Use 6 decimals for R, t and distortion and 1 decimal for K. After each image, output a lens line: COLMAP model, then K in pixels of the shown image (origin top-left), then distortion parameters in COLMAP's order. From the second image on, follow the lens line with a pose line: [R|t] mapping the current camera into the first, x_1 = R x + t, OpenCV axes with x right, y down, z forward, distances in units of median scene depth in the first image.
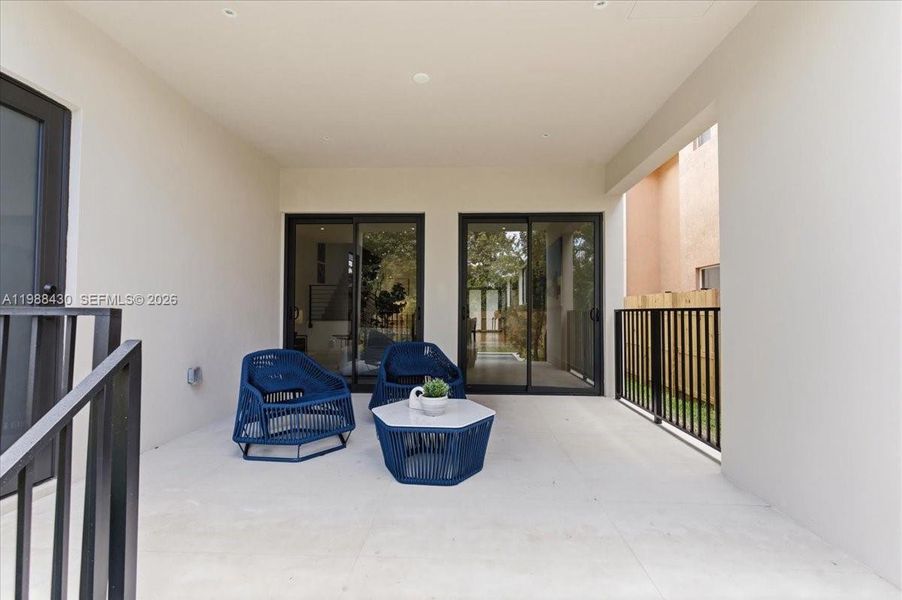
lens RADIAL K [[431.5, 0, 450.9], [0, 431.5, 302.7], [0, 0, 1]] dist [-0.000042, -0.000246]
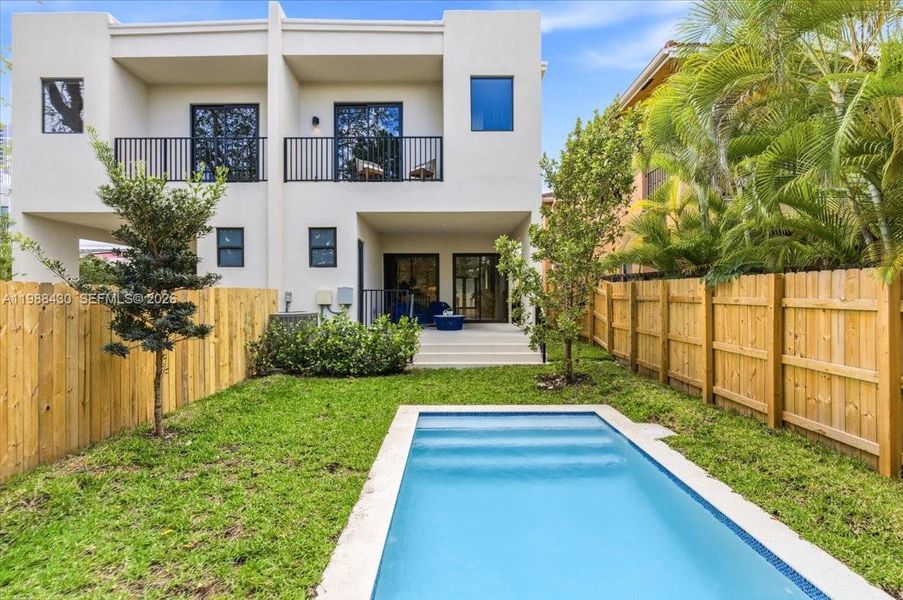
lens RADIAL K [[423.8, 0, 451.5], [0, 423.8, 300.0], [0, 0, 1]] dist [0.001592, -0.000296]
pose [[0.999090, -0.006723, 0.042122, -0.040308], [0.005514, 0.999571, 0.028760, 0.000910], [-0.042297, -0.028501, 0.998698, -0.648920]]
